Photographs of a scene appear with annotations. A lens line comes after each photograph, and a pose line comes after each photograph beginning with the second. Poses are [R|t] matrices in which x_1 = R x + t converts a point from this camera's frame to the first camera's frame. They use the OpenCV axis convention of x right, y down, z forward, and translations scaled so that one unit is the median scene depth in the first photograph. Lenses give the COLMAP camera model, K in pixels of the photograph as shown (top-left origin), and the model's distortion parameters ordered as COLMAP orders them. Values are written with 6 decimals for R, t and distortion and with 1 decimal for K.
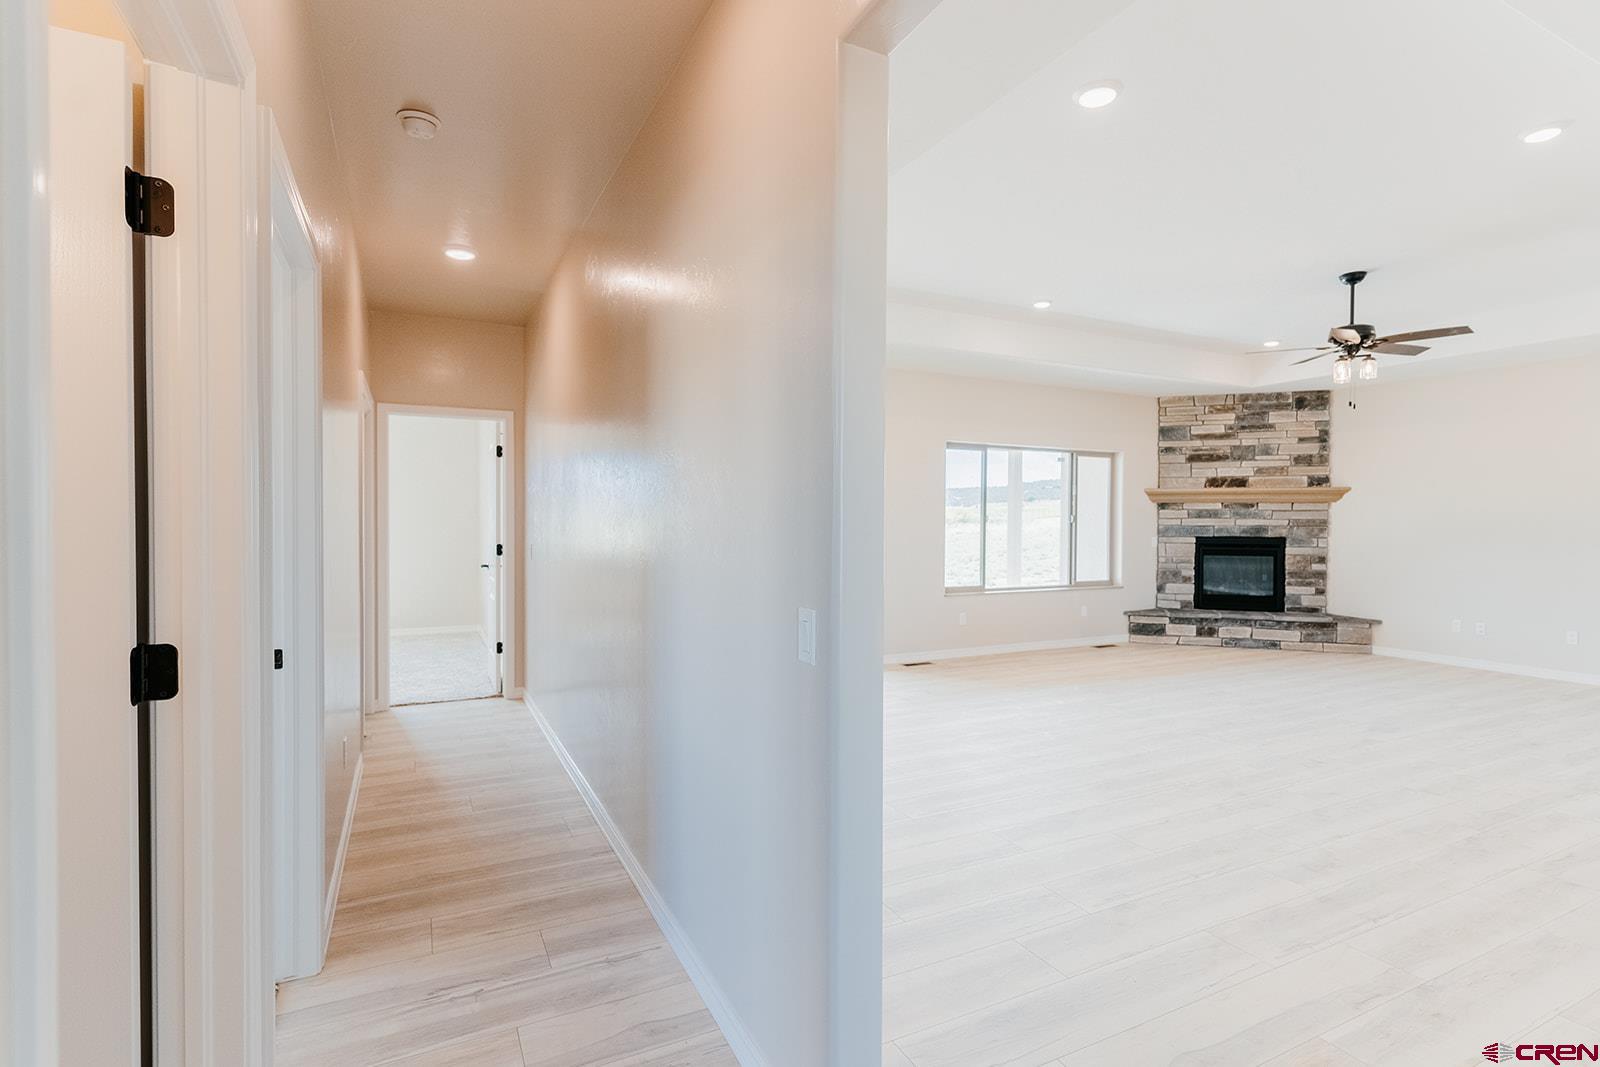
lens RADIAL K [[780.9, 0, 796.3], [0, 780.9, 532.8], [0, 0, 1]] dist [0.002307, 0.000032]
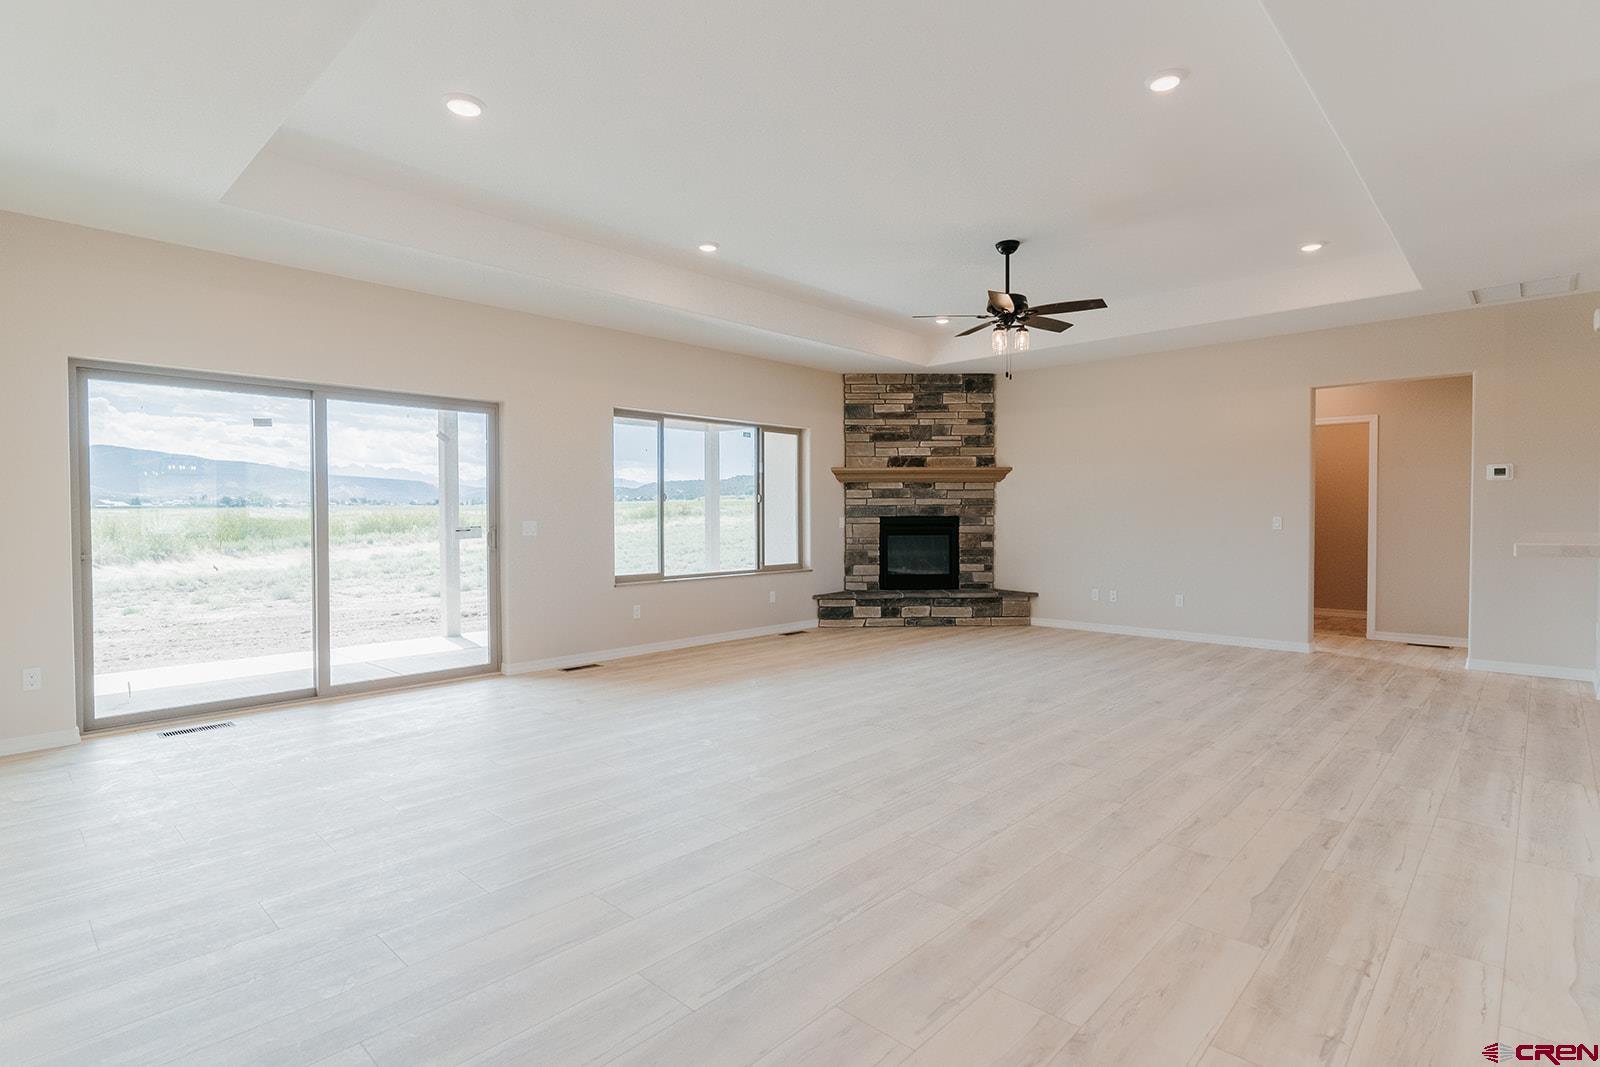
lens RADIAL K [[780.9, 0, 806.0], [0, 780.9, 531.9], [0, 0, 1]] dist [0.002307, 0.000032]
pose [[0.939067, -0.016127, 0.343356, 0.086940], [0.014805, 0.999869, 0.006472, 0.016859], [-0.343415, -0.000994, 0.939183, 0.108602]]
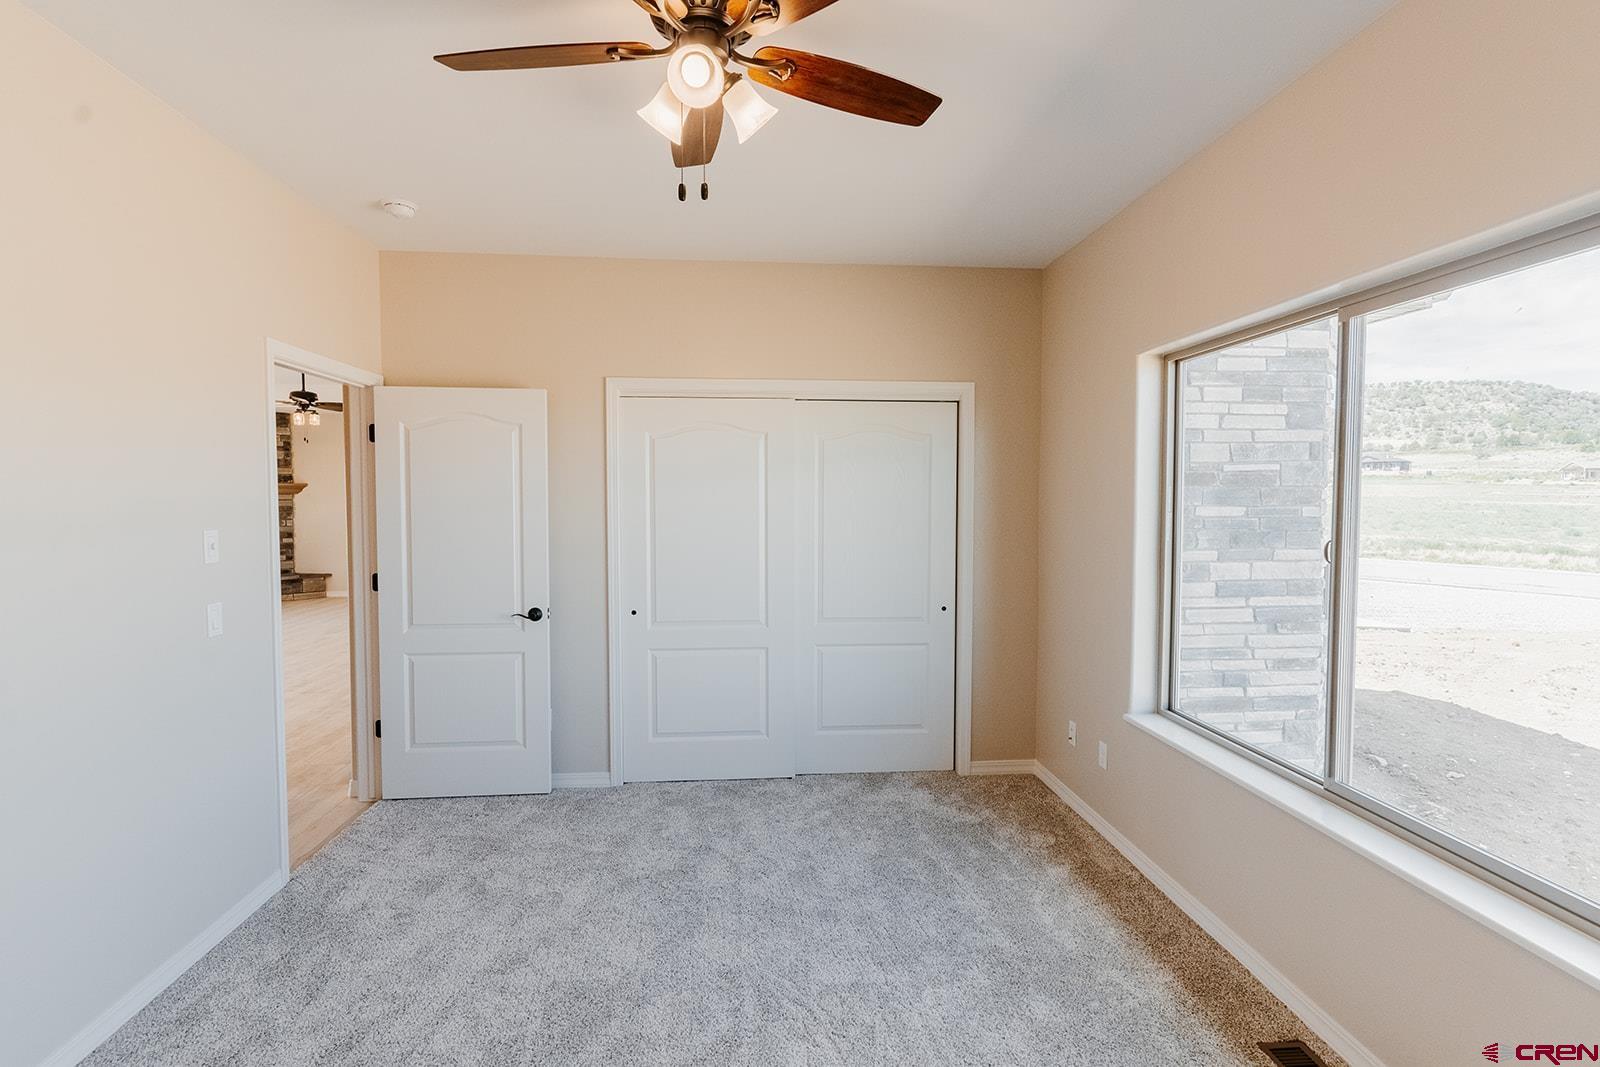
lens RADIAL K [[780.9, 0, 802.7], [0, 780.9, 529.3], [0, 0, 1]] dist [0.002307, 0.000032]
pose [[0.380966, -0.051875, 0.923133, -0.267089], [0.013354, 0.998629, 0.050606, -0.034270], [-0.924493, -0.006952, 0.381136, -0.379038]]
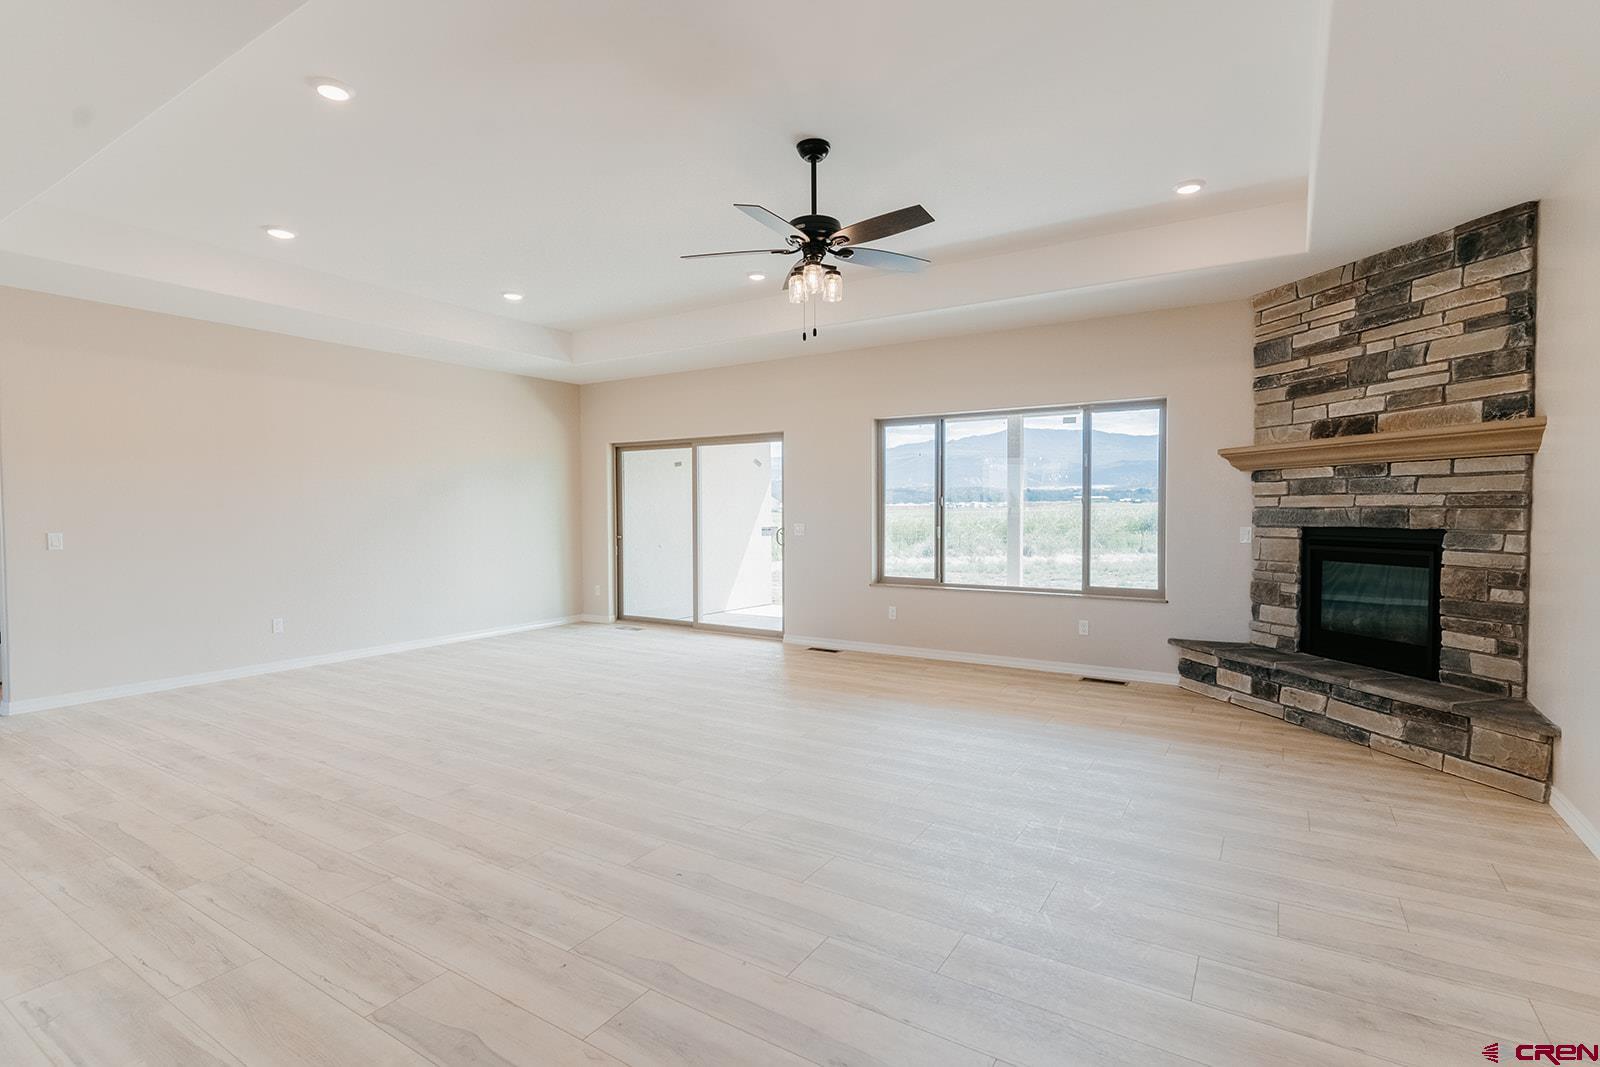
lens RADIAL K [[780.9, 0, 831.1], [0, 780.9, 526.4], [0, 0, 1]] dist [0.002307, 0.000032]
pose [[0.521328, 0.013608, -0.853248, 0.850899], [-0.010340, 0.999900, 0.009629, 0.002667], [0.853294, 0.003802, 0.521416, 0.422265]]
